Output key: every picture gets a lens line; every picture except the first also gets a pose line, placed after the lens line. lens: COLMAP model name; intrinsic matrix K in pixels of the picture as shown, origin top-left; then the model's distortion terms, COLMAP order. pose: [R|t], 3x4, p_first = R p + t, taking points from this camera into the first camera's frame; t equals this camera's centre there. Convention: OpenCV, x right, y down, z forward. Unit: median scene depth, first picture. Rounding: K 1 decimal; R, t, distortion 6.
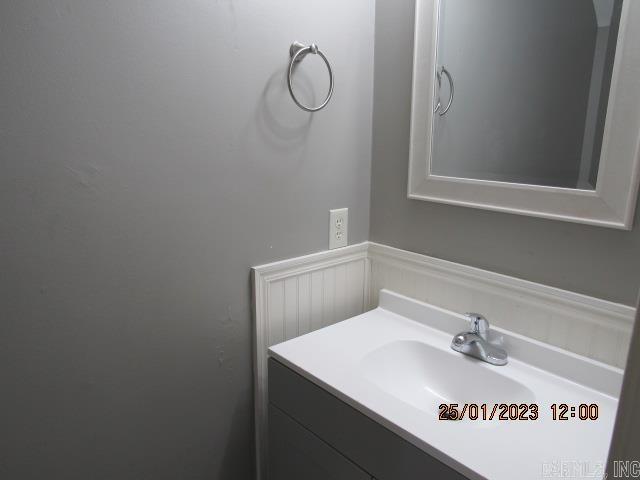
lens RADIAL K [[458.5, 0, 320.0], [0, 458.5, 240.0], [0, 0, 1]] dist [0.001858, 0.000075]
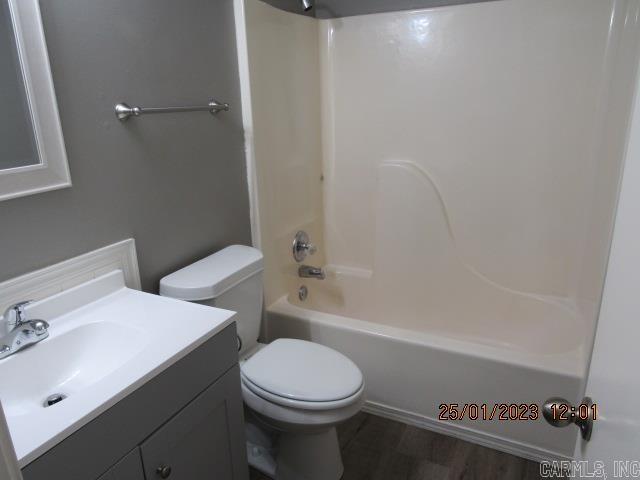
lens RADIAL K [[458.5, 0, 320.0], [0, 458.5, 240.0], [0, 0, 1]] dist [0.001858, 0.000075]
pose [[-0.396300, -0.267249, 0.878365, -0.887280], [0.231892, 0.896544, 0.377405, -0.219539], [-0.888354, 0.353252, -0.293327, 0.757321]]
